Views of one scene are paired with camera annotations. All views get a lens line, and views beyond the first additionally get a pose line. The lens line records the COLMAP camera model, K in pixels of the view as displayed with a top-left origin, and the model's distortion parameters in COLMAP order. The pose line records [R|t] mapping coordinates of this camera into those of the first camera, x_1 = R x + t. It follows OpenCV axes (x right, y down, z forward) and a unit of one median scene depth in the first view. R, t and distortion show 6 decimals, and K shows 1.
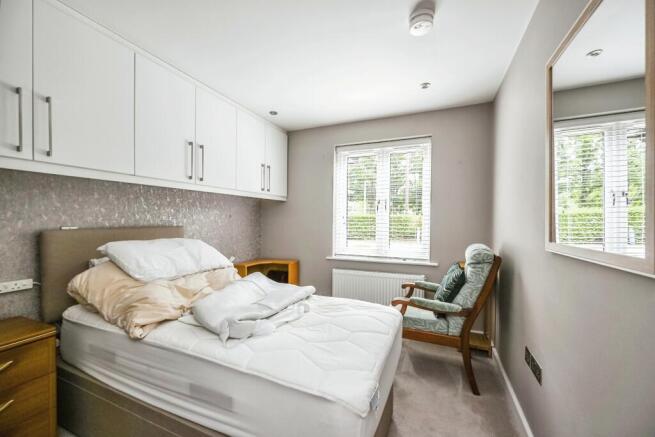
lens RADIAL K [[263.4, 0, 336.5], [0, 263.4, 218.6], [0, 0, 1]] dist [0.000317, 0.000002]
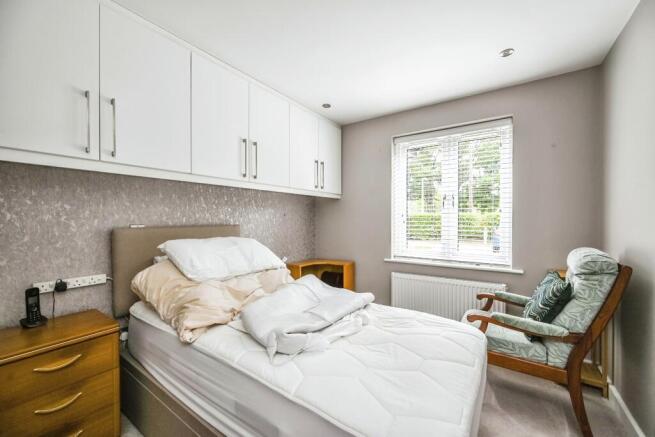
lens RADIAL K [[263.8, 0, 326.6], [0, 263.8, 221.1], [0, 0, 1]] dist [0.000846, 0.000117]
pose [[0.970772, -0.005640, -0.239937, -0.021706], [0.008045, 0.999927, 0.009043, 0.007702], [0.239868, -0.010709, 0.970746, 0.113509]]
